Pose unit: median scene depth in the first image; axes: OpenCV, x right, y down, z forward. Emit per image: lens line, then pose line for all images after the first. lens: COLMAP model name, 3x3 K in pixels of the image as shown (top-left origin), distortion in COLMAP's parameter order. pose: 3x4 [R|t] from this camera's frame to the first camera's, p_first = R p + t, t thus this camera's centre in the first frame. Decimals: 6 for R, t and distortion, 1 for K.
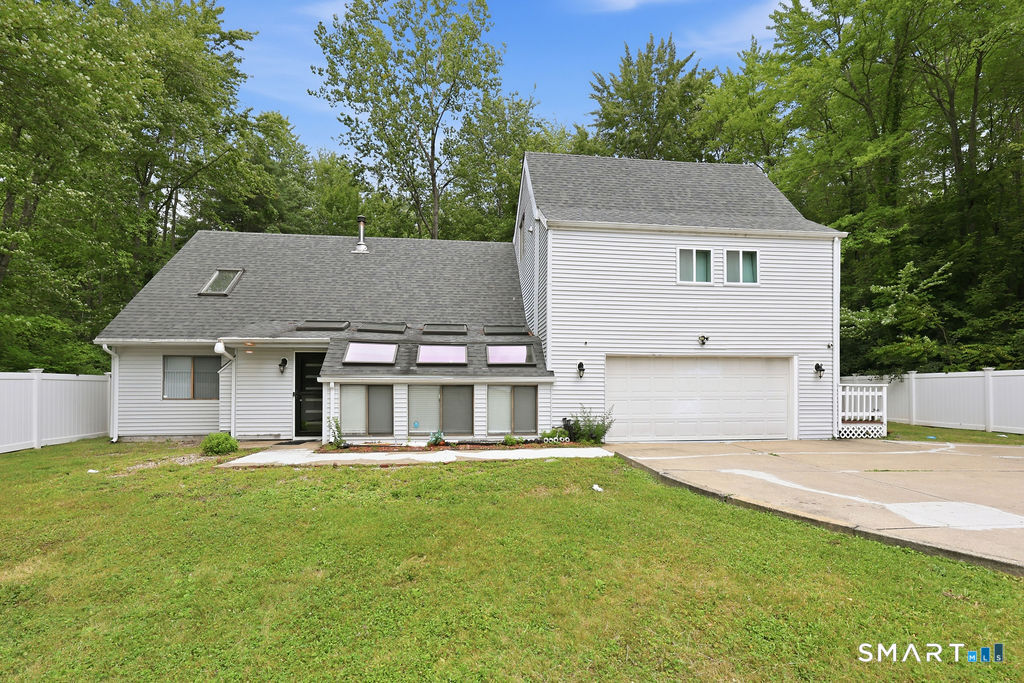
lens RADIAL K [[416.6, 0, 518.4], [0, 416.6, 376.6], [0, 0, 1]] dist [0.001716, 0.000183]
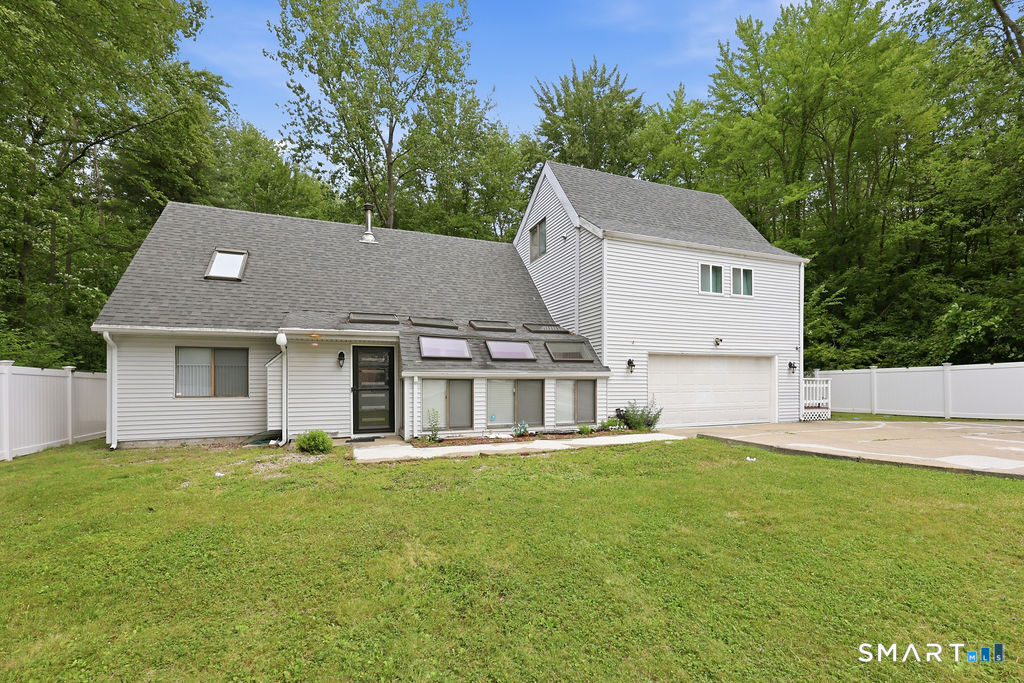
lens RADIAL K [[416.6, 0, 518.4], [0, 416.6, 376.6], [0, 0, 1]] dist [0.001716, 0.000183]
pose [[0.968397, -0.000494, 0.249412, -0.404340], [-0.000653, 0.999990, 0.004515, 0.007972], [-0.249411, -0.004535, 0.968387, -0.016783]]
